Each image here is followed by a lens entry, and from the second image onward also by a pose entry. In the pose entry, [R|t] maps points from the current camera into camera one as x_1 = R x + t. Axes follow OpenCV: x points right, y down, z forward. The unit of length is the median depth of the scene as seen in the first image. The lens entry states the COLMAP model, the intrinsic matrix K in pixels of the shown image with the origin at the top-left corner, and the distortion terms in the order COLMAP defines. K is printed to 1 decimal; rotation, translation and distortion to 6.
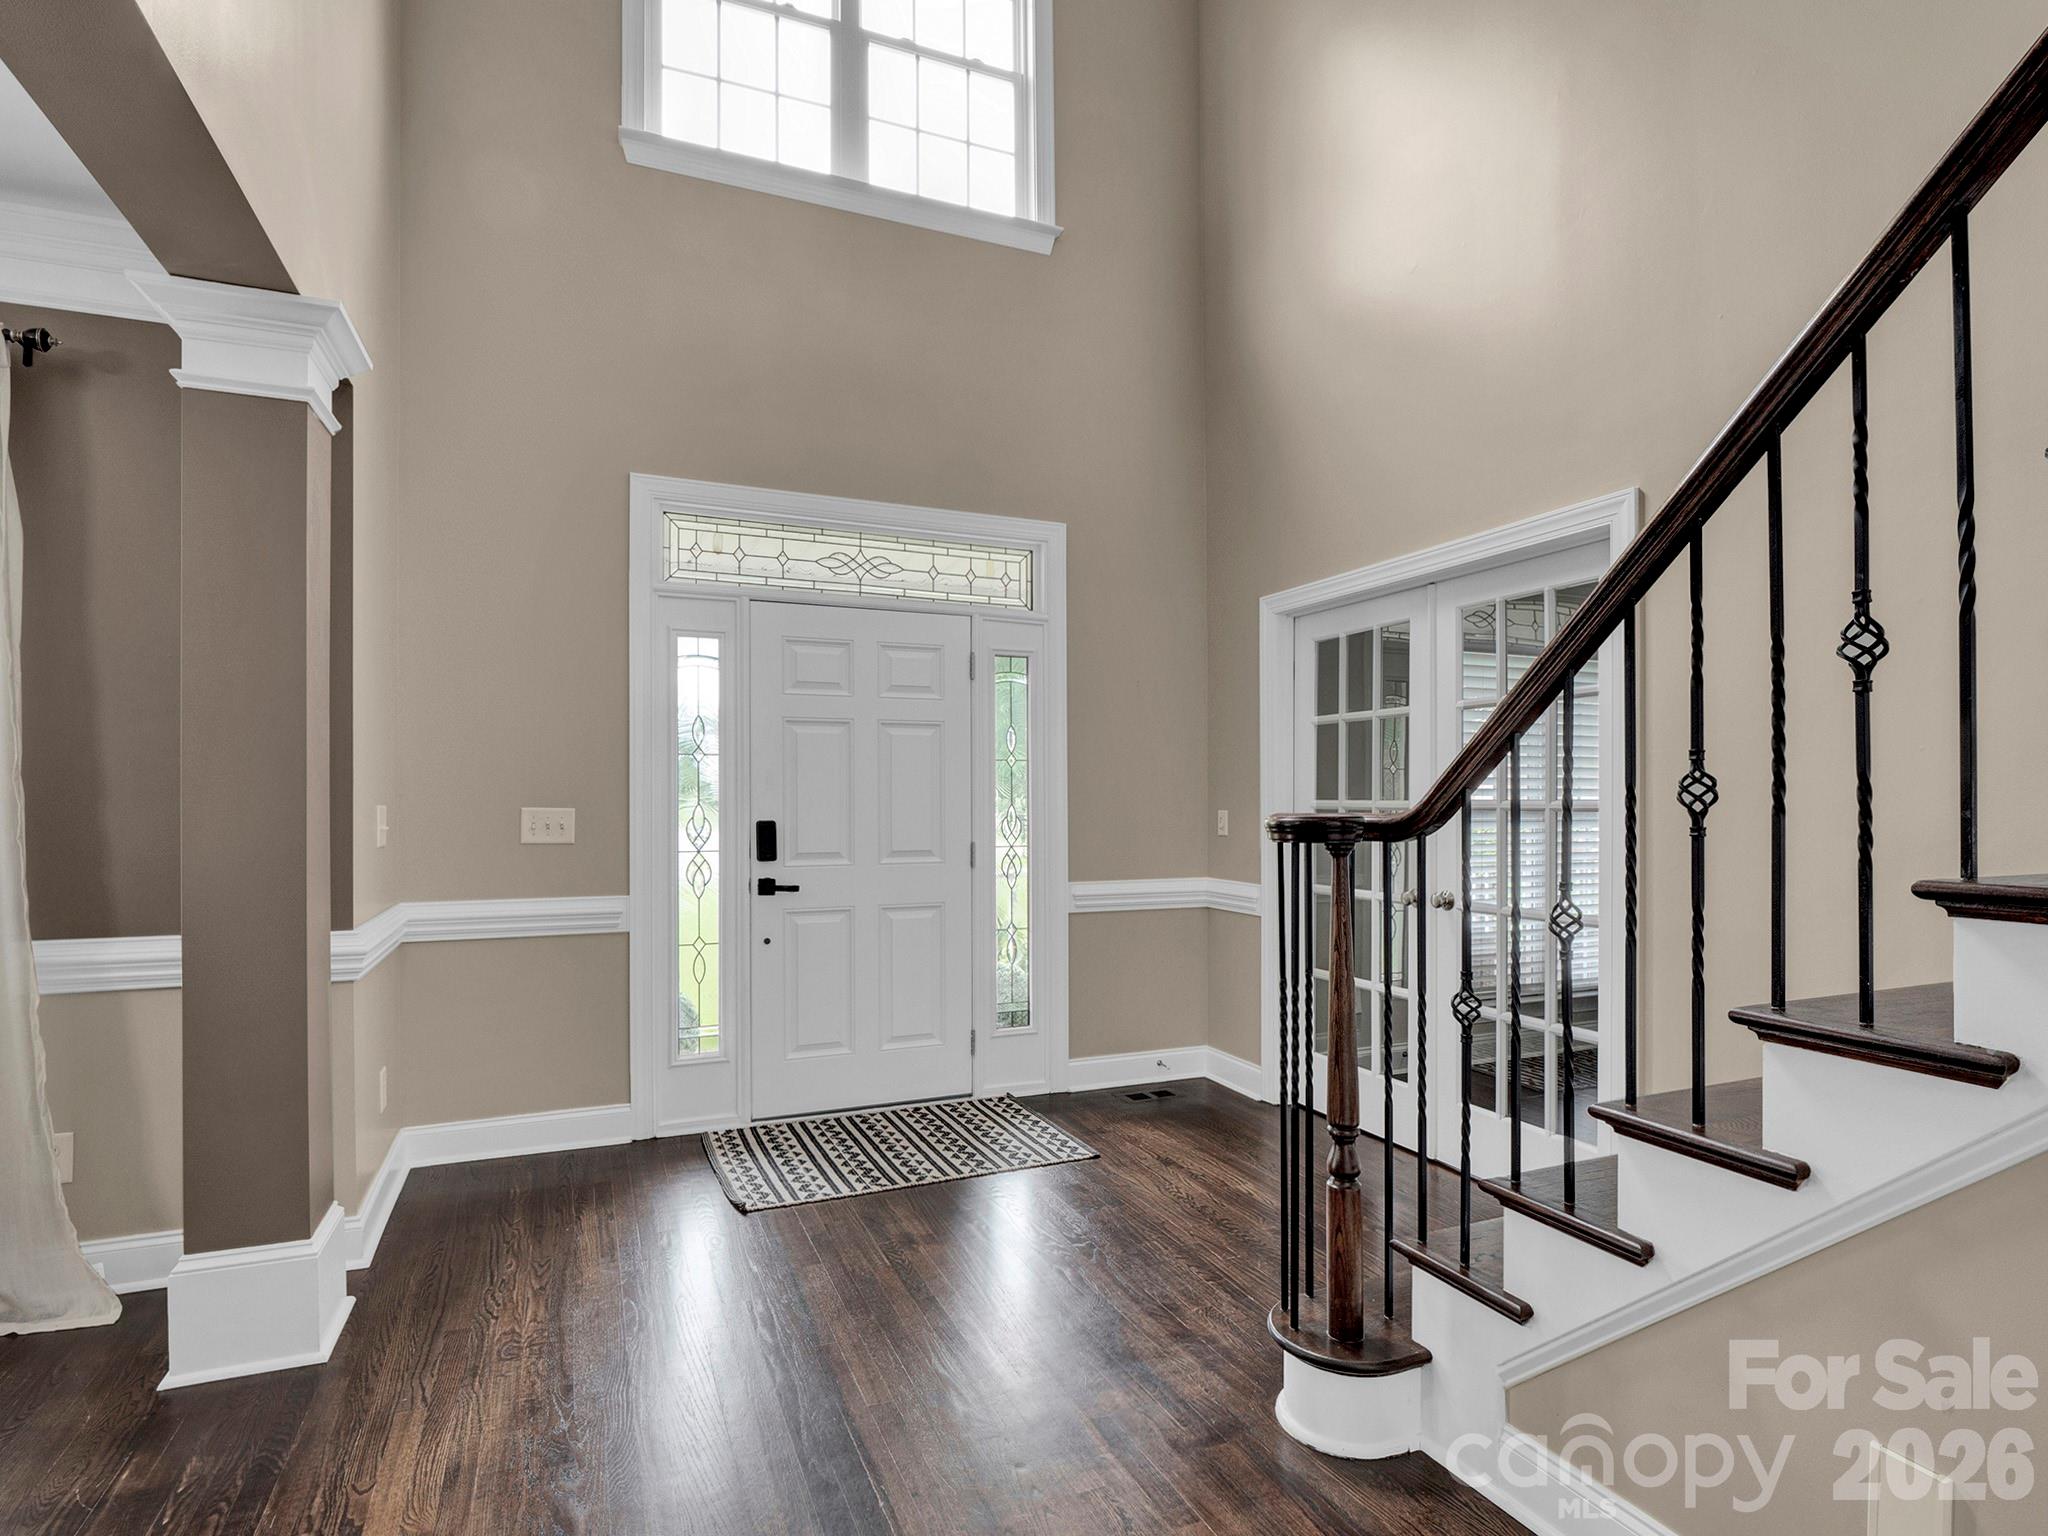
lens RADIAL K [[1040.1, 0, 1019.0], [0, 1040.1, 807.8], [0, 0, 1]] dist [-0.003246, -0.005900]
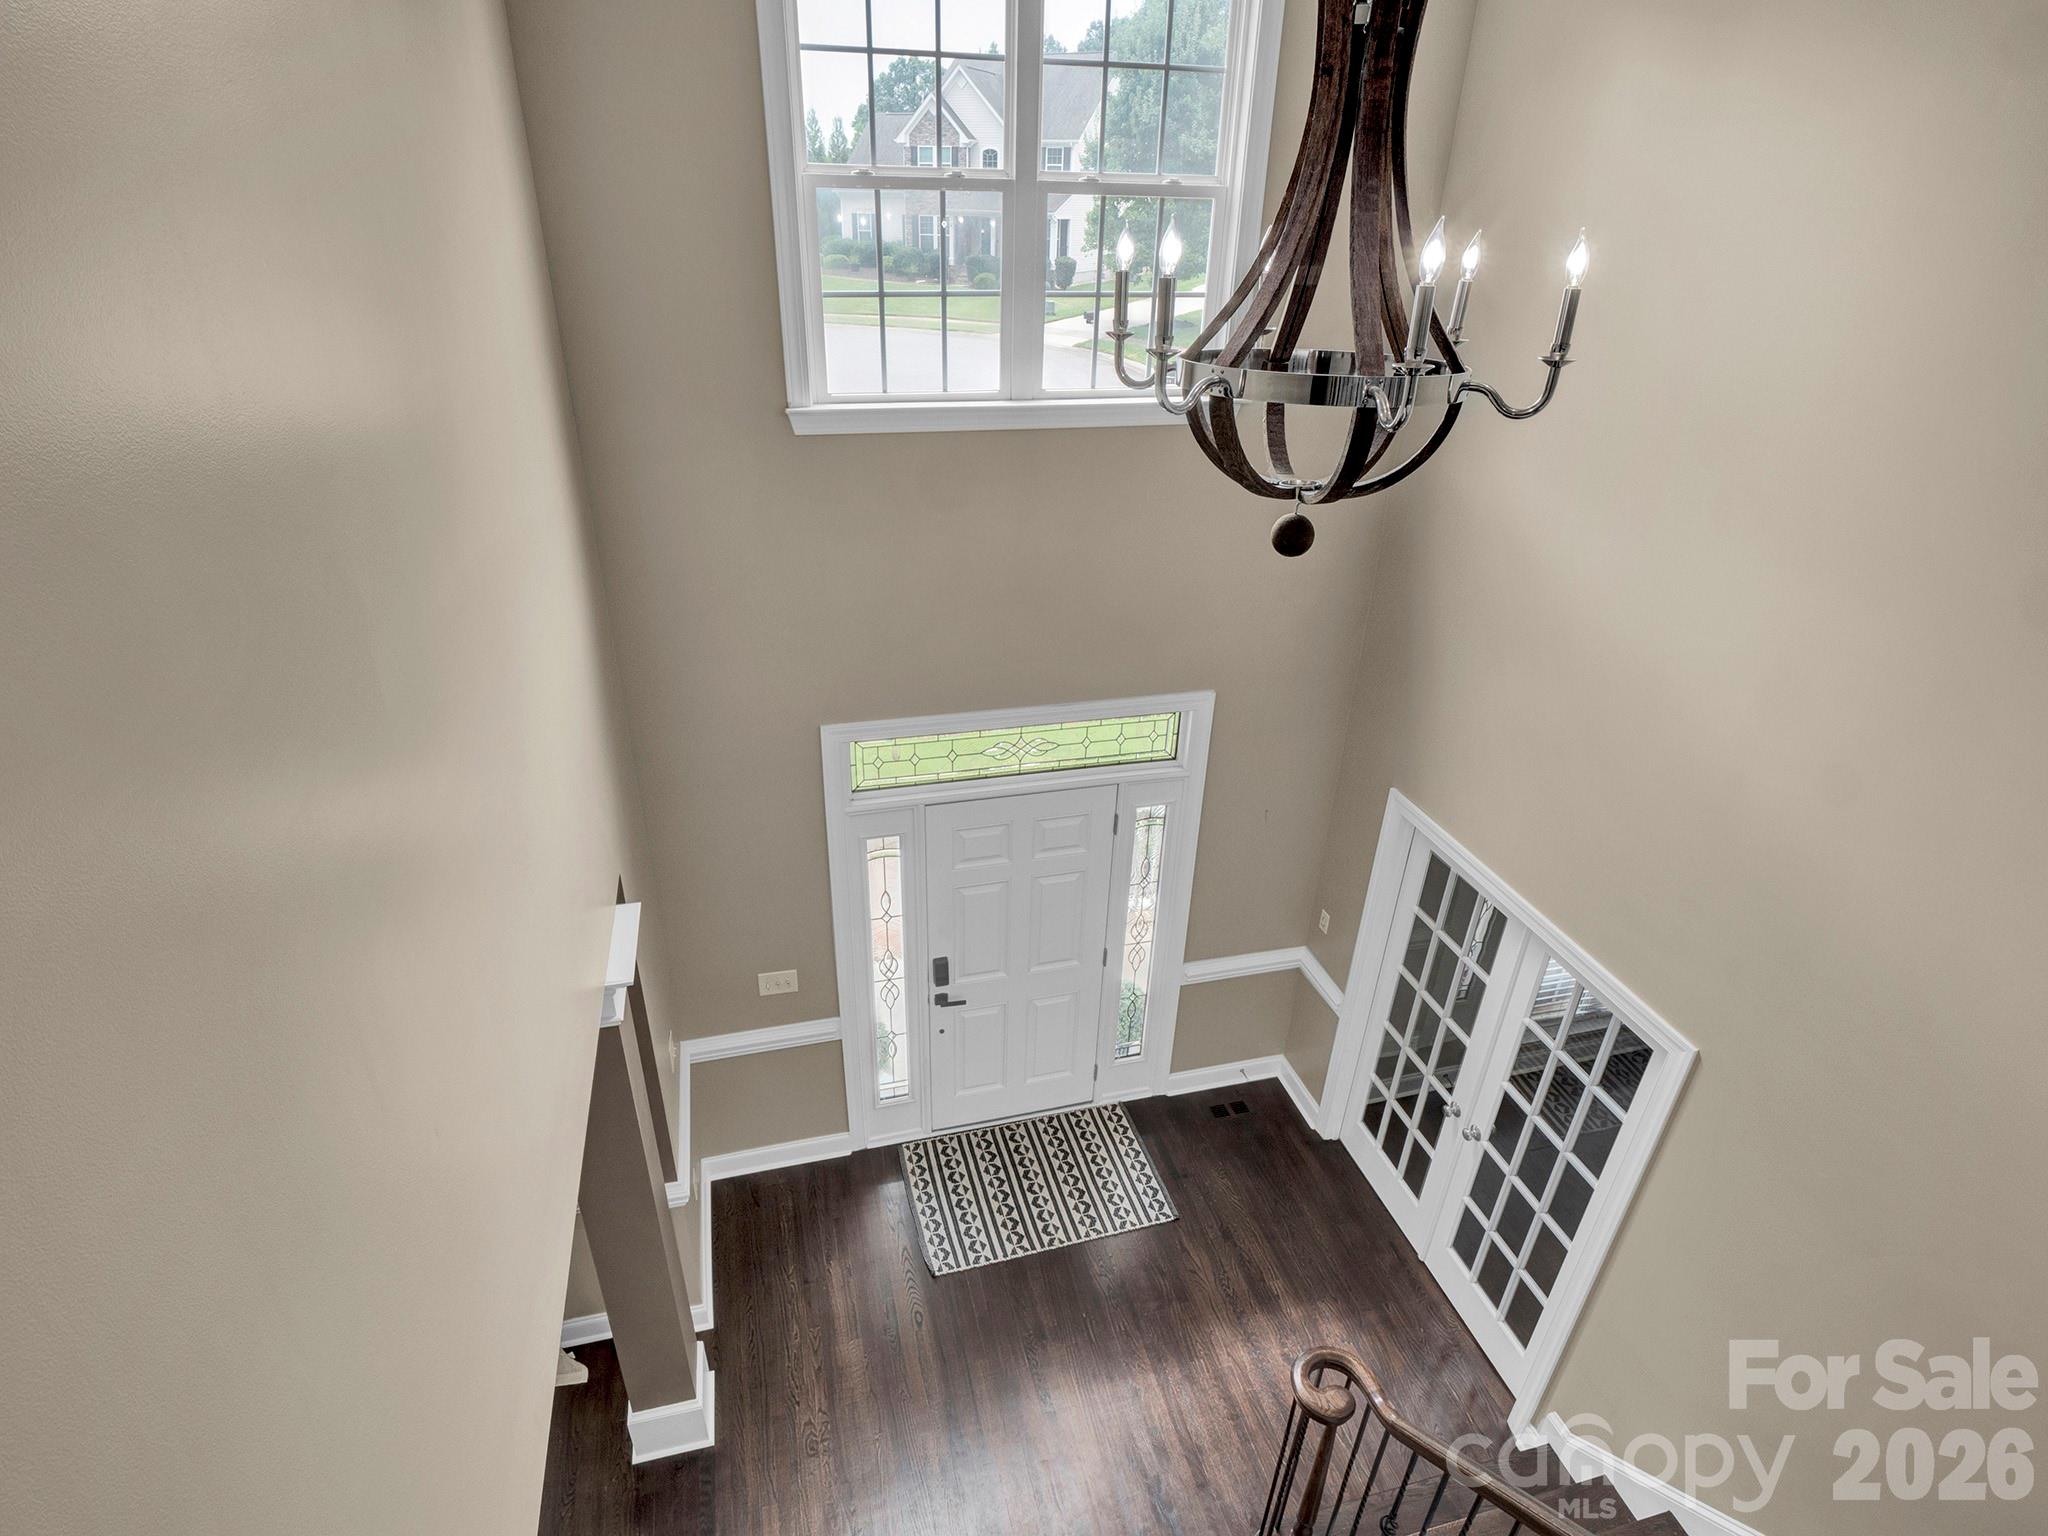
lens RADIAL K [[1040.1, 0, 1024.1], [0, 1040.1, 749.5], [0, 0, 1]] dist [-0.003246, -0.005900]
pose [[0.990258, 0.089226, -0.106903, -0.033224], [-0.029337, 0.884182, 0.466221, -0.818081], [0.136120, -0.458543, 0.878186, 0.031636]]
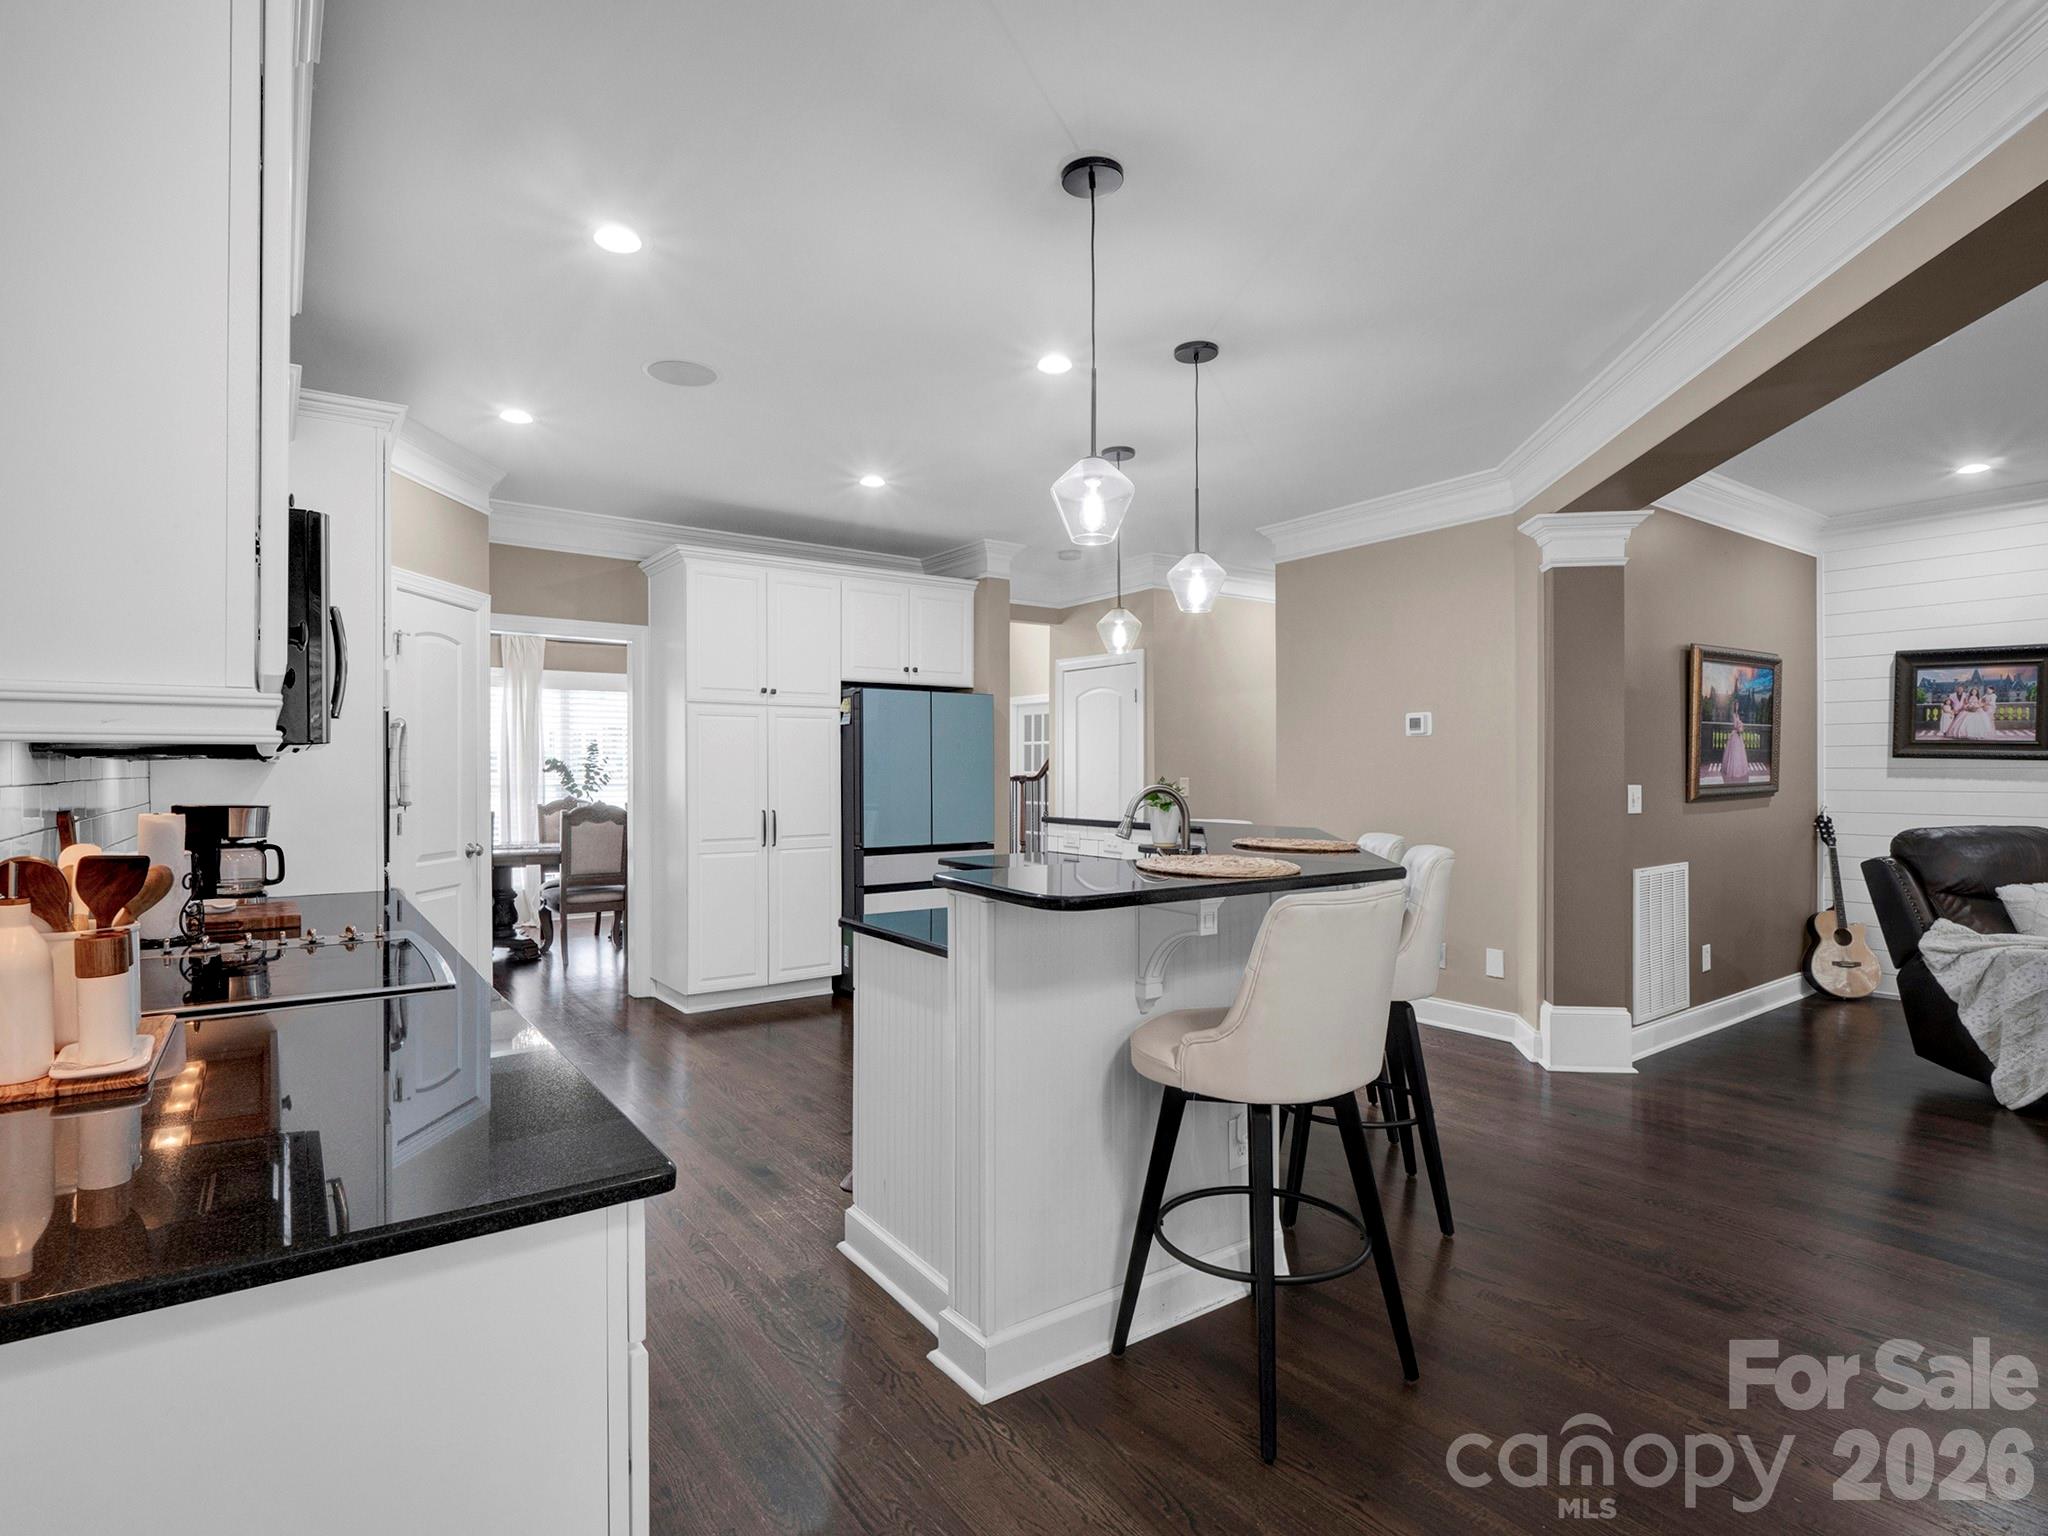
lens RADIAL K [[1040.1, 0, 1012.2], [0, 1040.1, 769.2], [0, 0, 1]] dist [-0.003246, -0.005900]
pose [[0.972316, -0.003444, 0.233646, -0.447363], [0.004079, 0.999989, -0.002237, -0.005755], [-0.233635, 0.003128, 0.972319, -1.905907]]
